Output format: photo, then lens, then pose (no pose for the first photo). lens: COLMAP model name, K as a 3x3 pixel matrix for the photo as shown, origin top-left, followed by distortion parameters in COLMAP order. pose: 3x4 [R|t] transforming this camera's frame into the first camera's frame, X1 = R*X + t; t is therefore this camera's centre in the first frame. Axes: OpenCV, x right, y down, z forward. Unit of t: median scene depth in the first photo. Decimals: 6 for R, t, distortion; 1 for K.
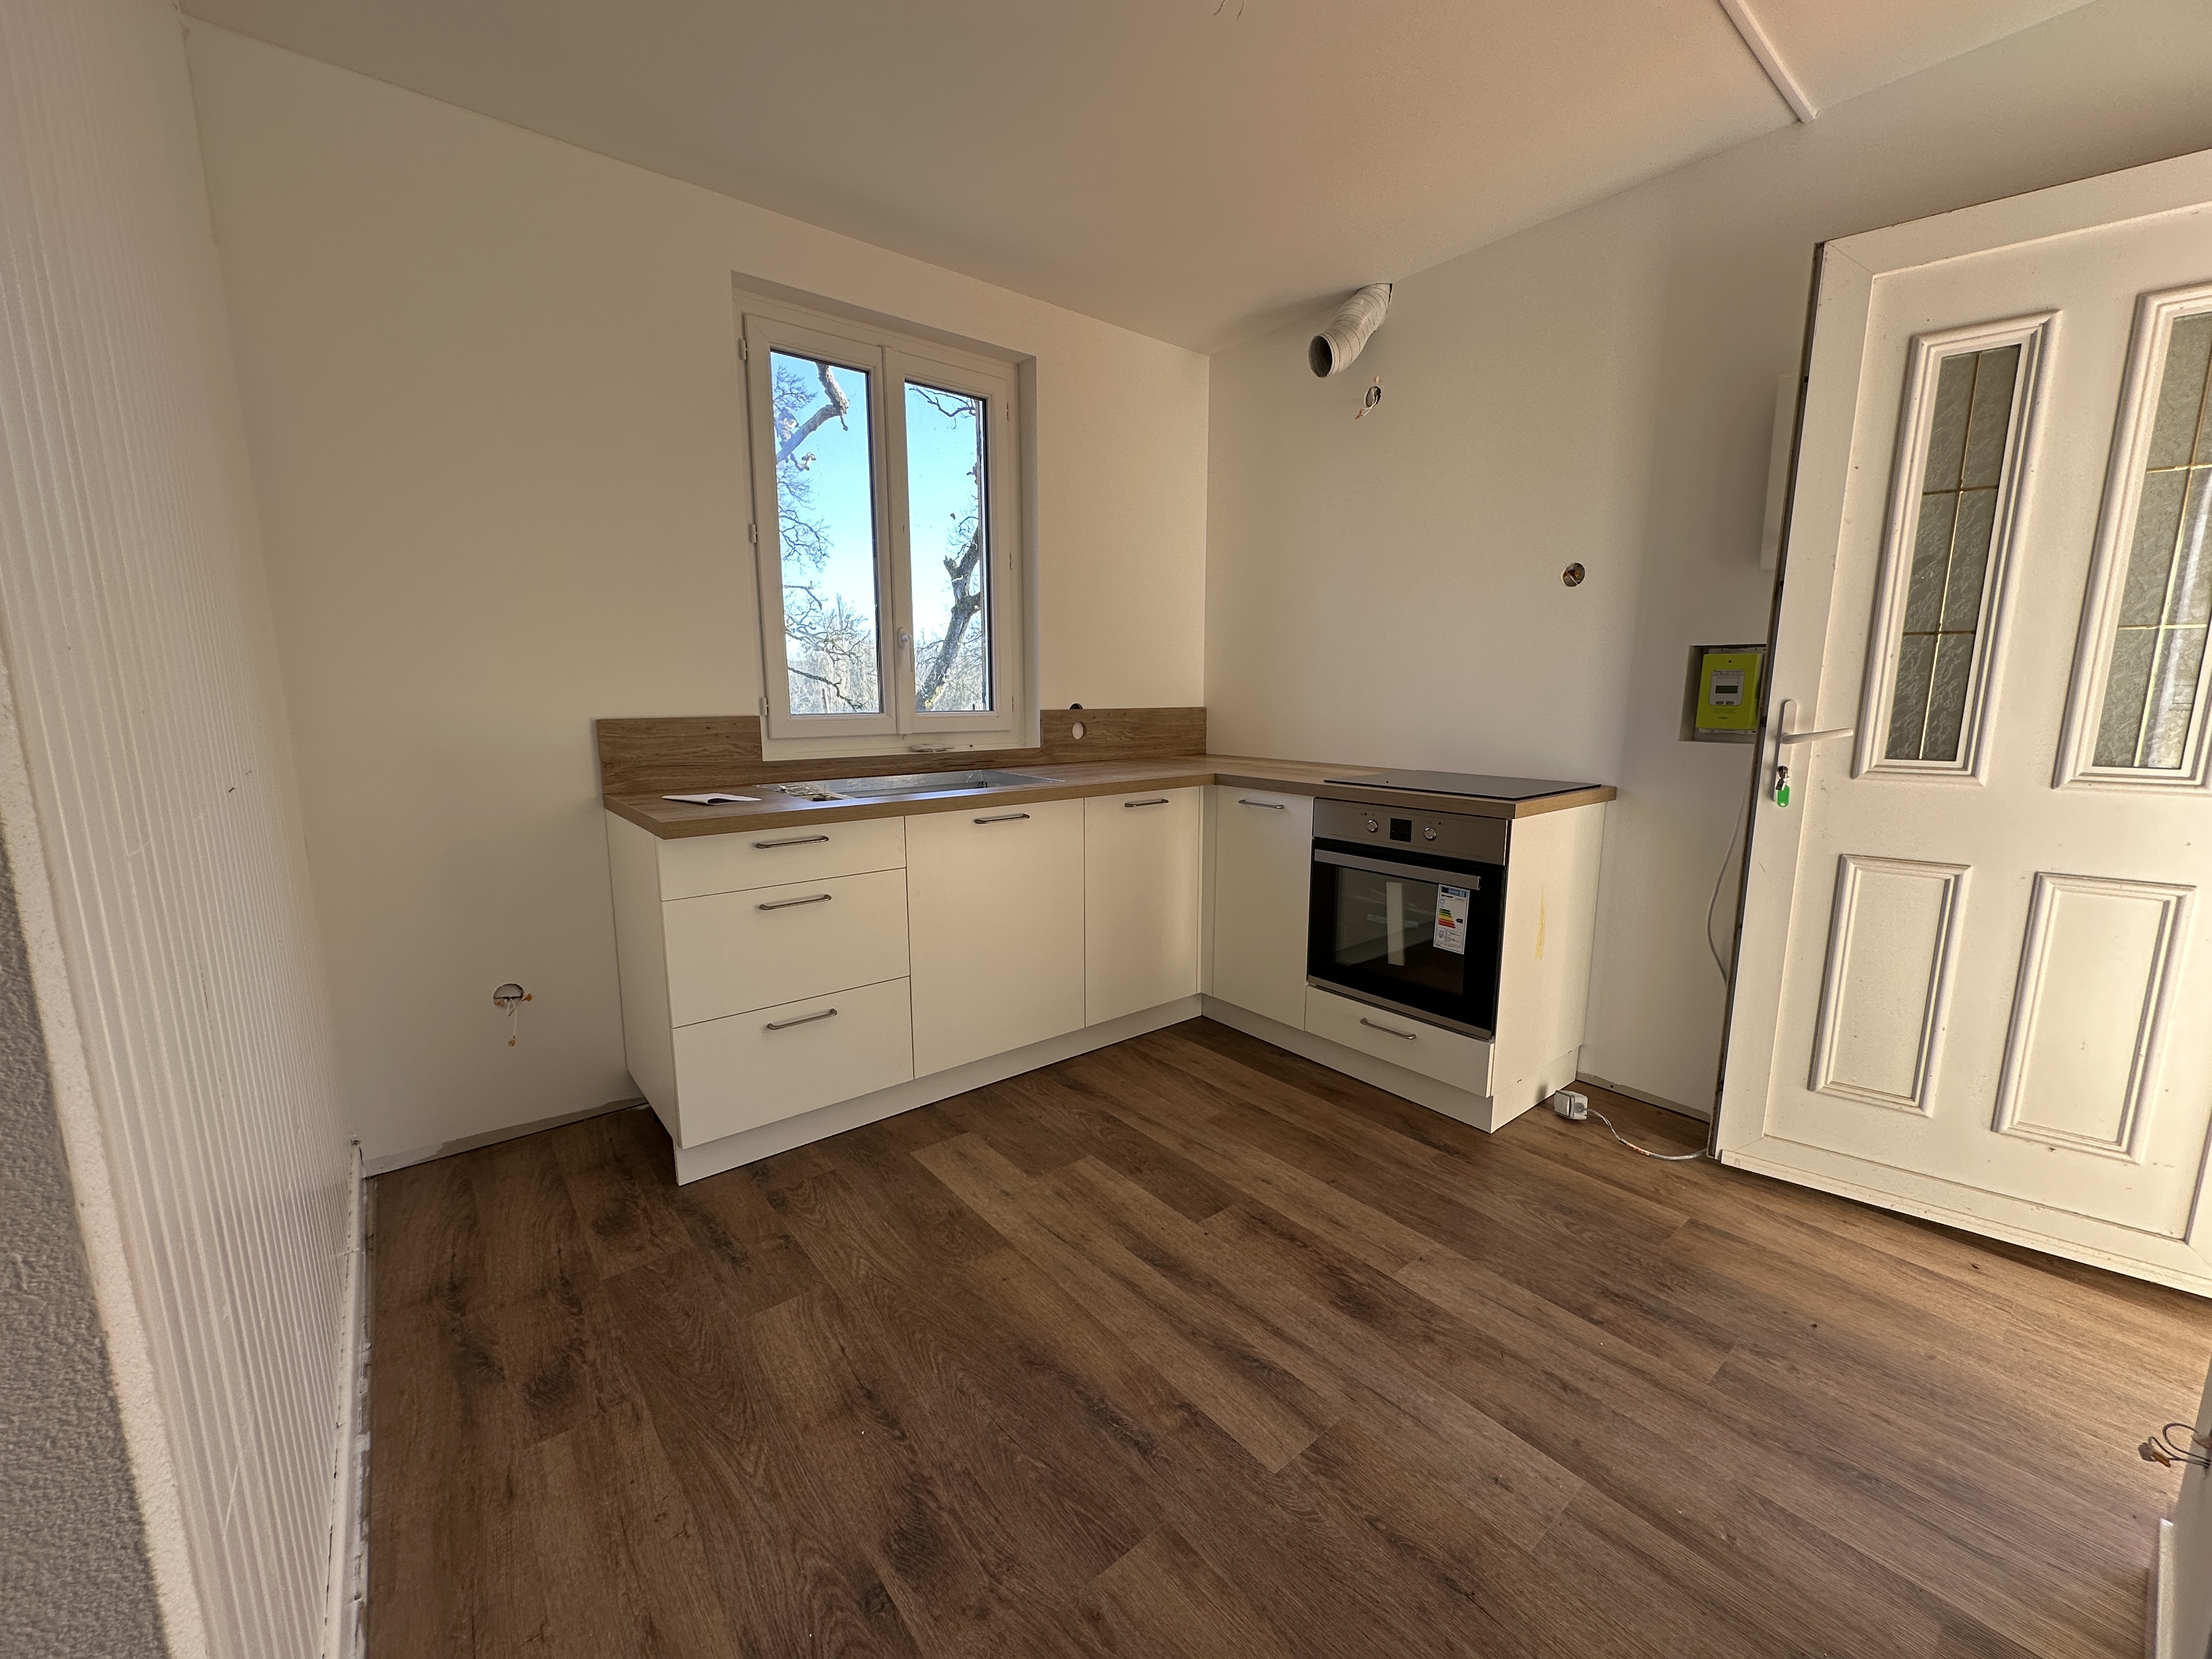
lens RADIAL K [[880.5, 0, 1107.4], [0, 880.5, 835.8], [0, 0, 1]] dist [-0.000637, -0.000495]
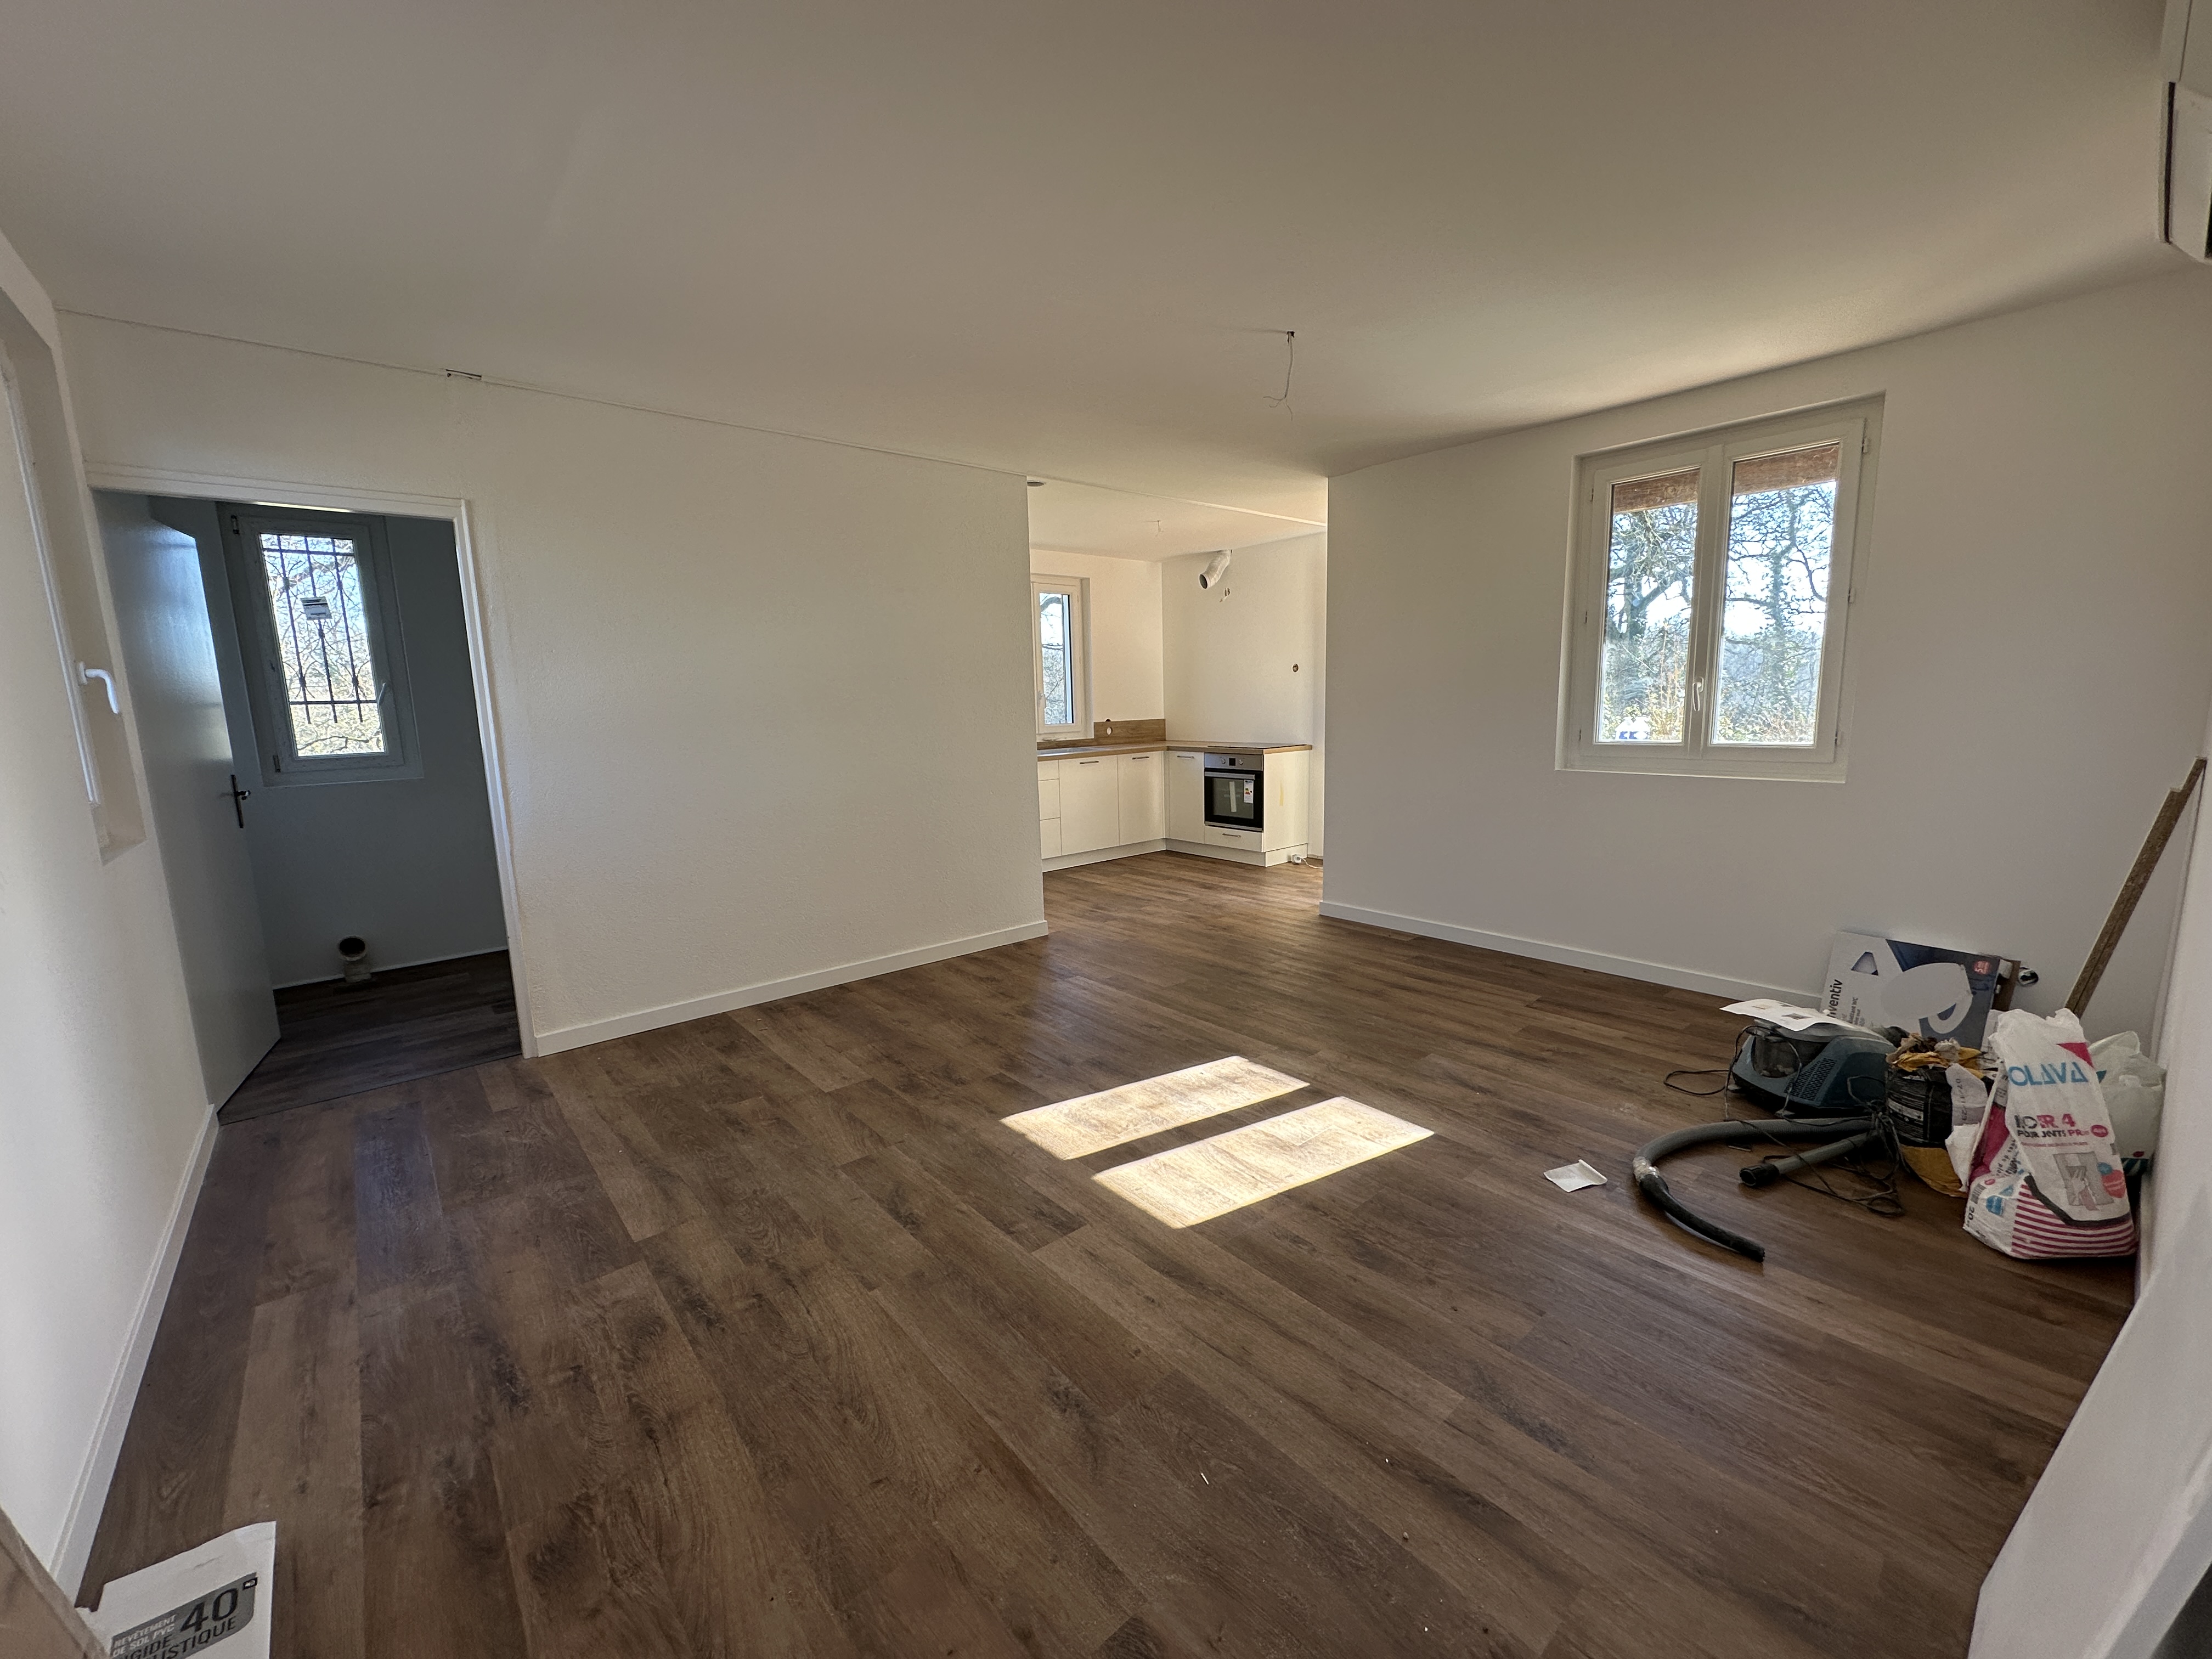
lens RADIAL K [[880.5, 0, 1105.7], [0, 880.5, 824.1], [0, 0, 1]] dist [-0.000637, -0.000495]
pose [[0.999452, -0.028986, 0.016004, -0.114759], [0.029292, 0.999386, -0.019236, 0.222796], [-0.015437, 0.019694, 0.999687, -1.713605]]
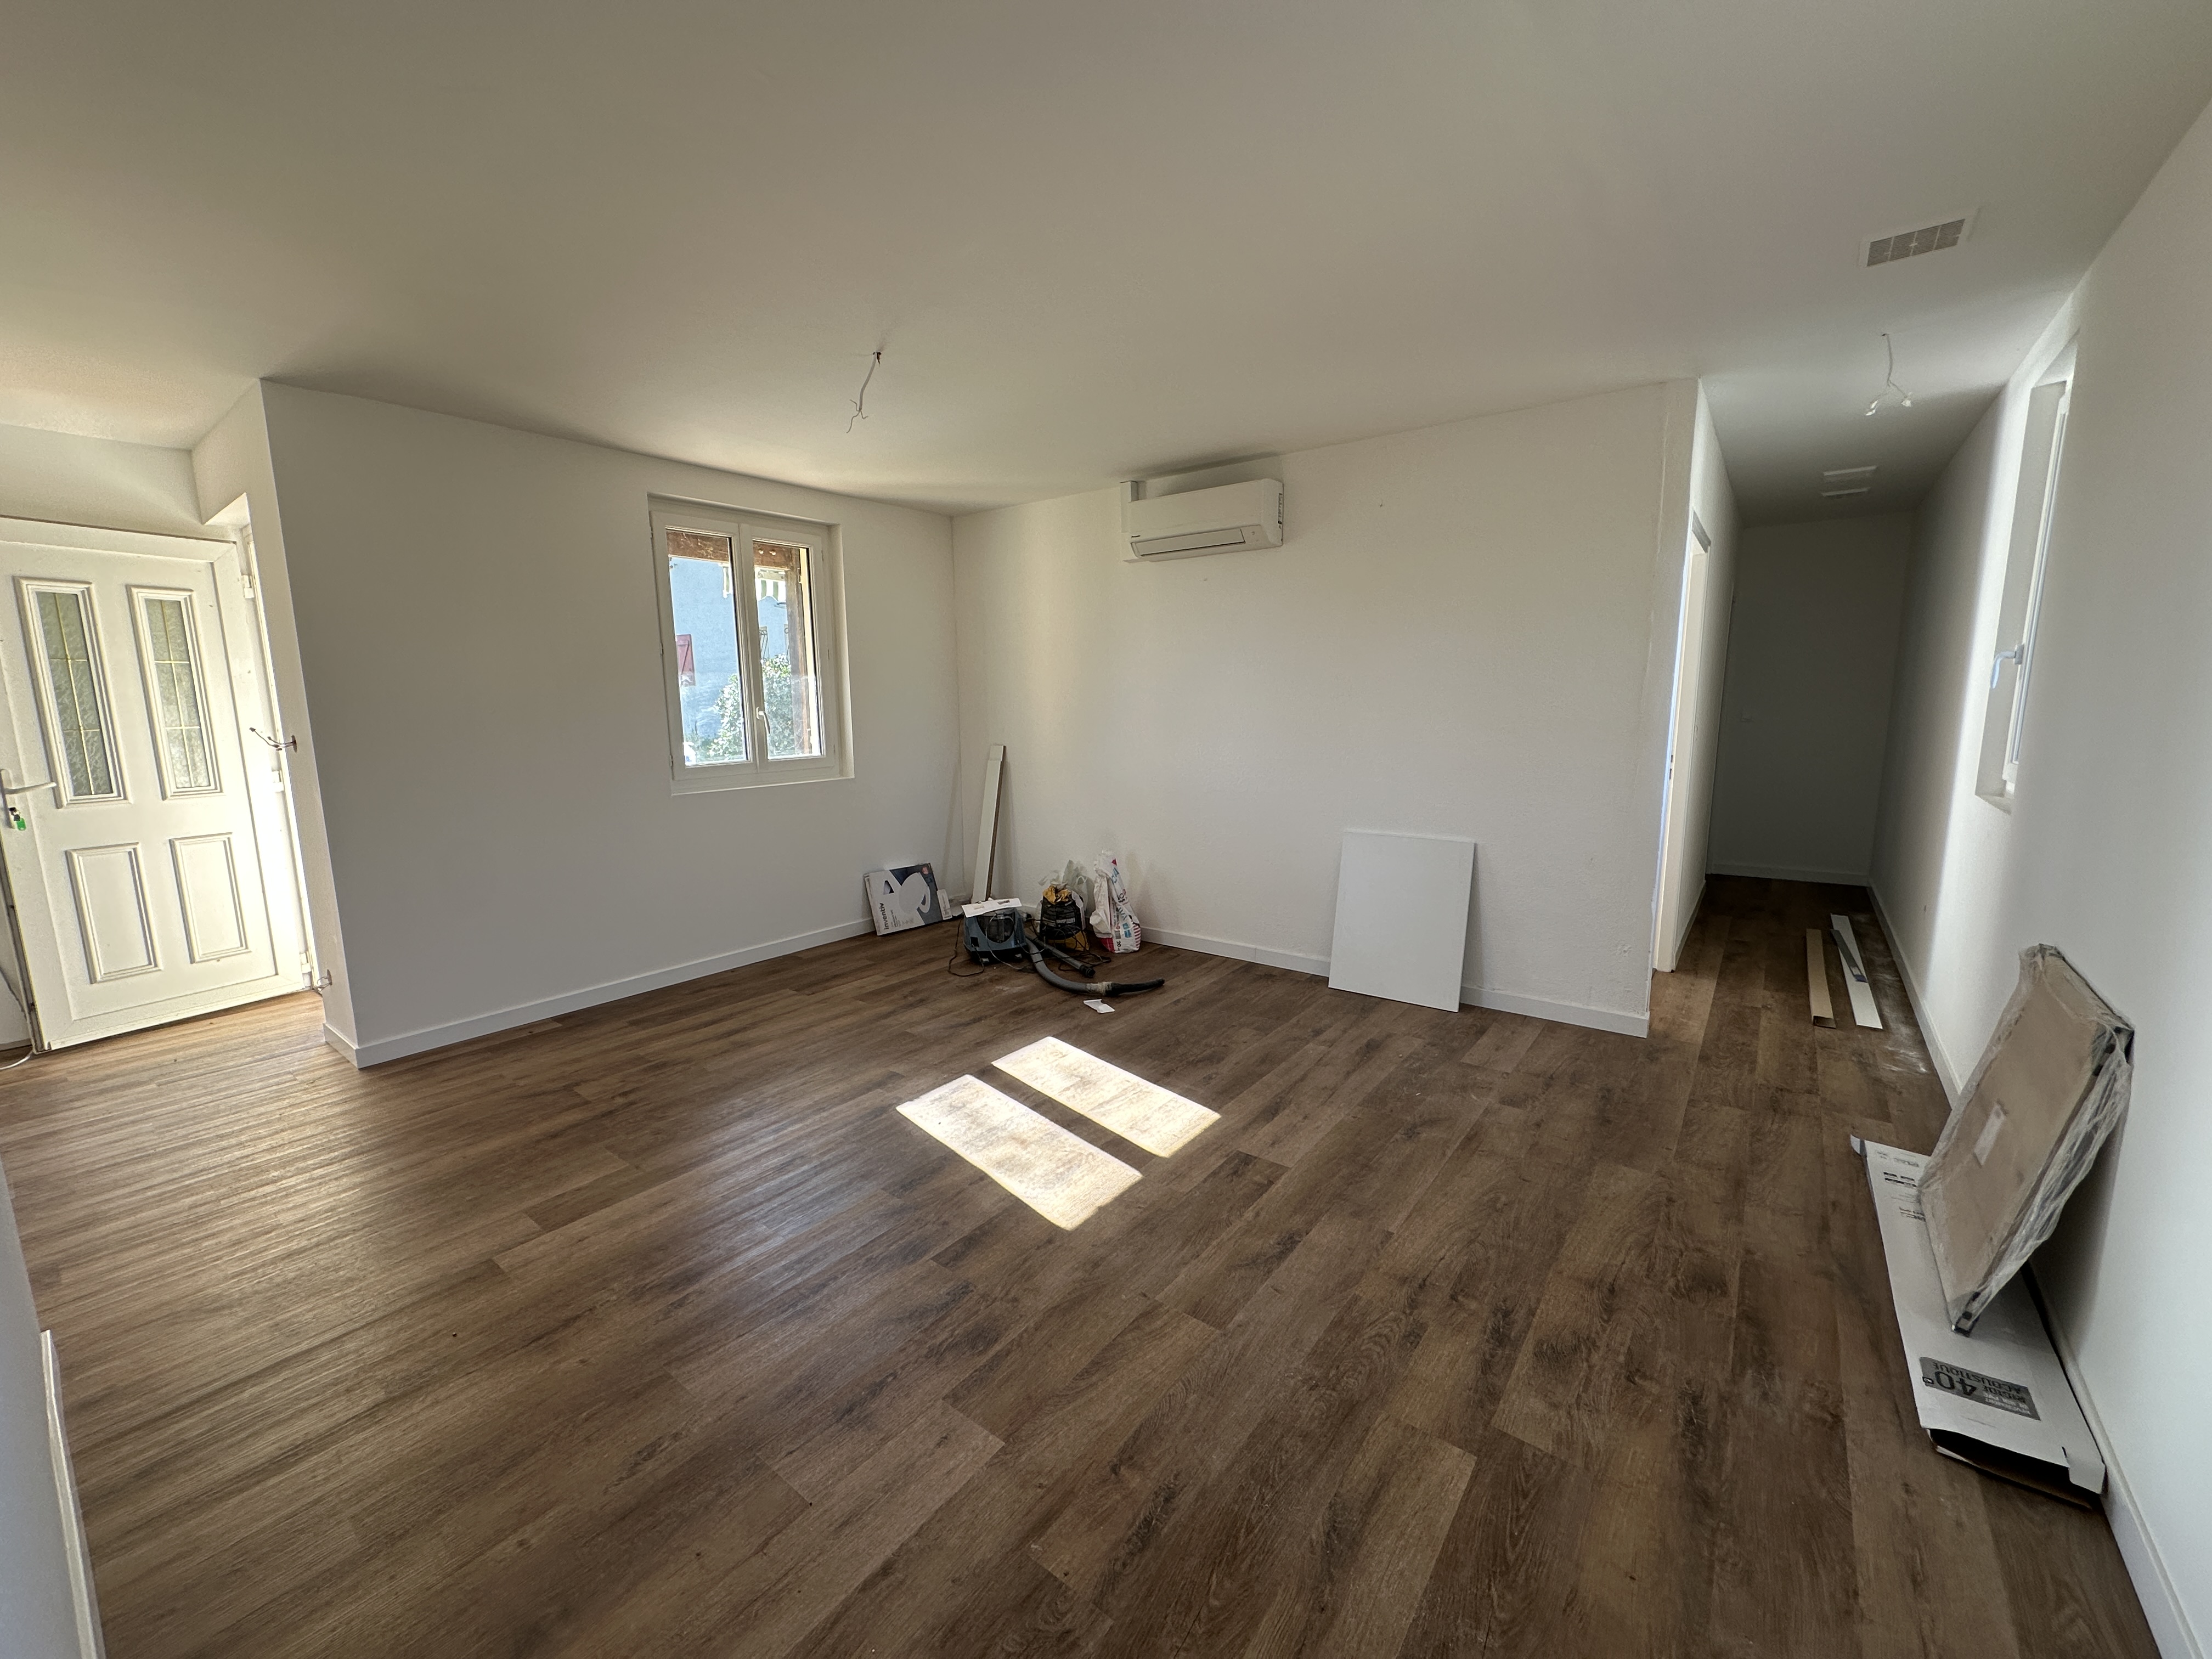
lens RADIAL K [[880.5, 0, 1101.1], [0, 880.5, 831.1], [0, 0, 1]] dist [-0.000637, -0.000495]
pose [[-0.224325, -0.145585, 0.963578, -1.060390], [0.172225, 0.967292, 0.186240, 0.009028], [-0.959175, 0.207730, -0.191914, -0.540352]]
